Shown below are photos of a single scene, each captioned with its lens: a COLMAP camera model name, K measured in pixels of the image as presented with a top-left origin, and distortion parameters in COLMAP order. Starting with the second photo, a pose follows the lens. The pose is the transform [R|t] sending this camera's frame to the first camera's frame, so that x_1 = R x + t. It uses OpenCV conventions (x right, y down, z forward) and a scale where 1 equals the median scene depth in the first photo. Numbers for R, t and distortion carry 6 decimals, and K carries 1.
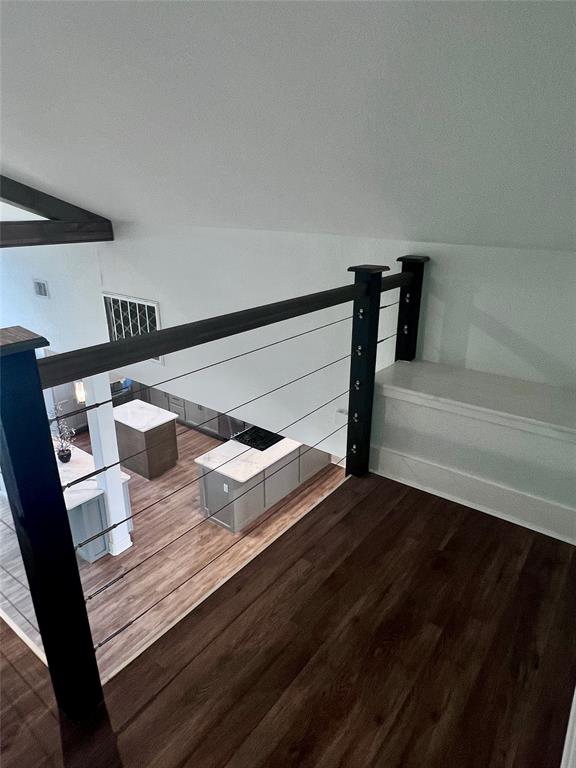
lens RADIAL K [[480.9, 0, 287.9], [0, 480.9, 383.3], [0, 0, 1]] dist [0.000016, -0.001417]
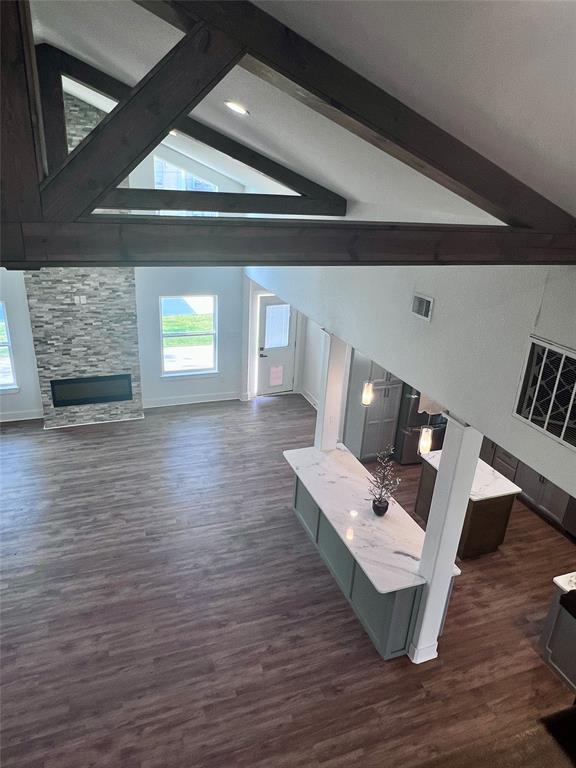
lens RADIAL K [[515.9, 0, 288.0], [0, 515.9, 384.0], [0, 0, 1]] dist [-0.003807, 0.000923]
pose [[0.842290, 0.237941, -0.483665, -0.218686], [-0.238108, 0.969247, 0.062166, -0.063089], [0.483582, 0.062802, 0.873043, 0.156014]]
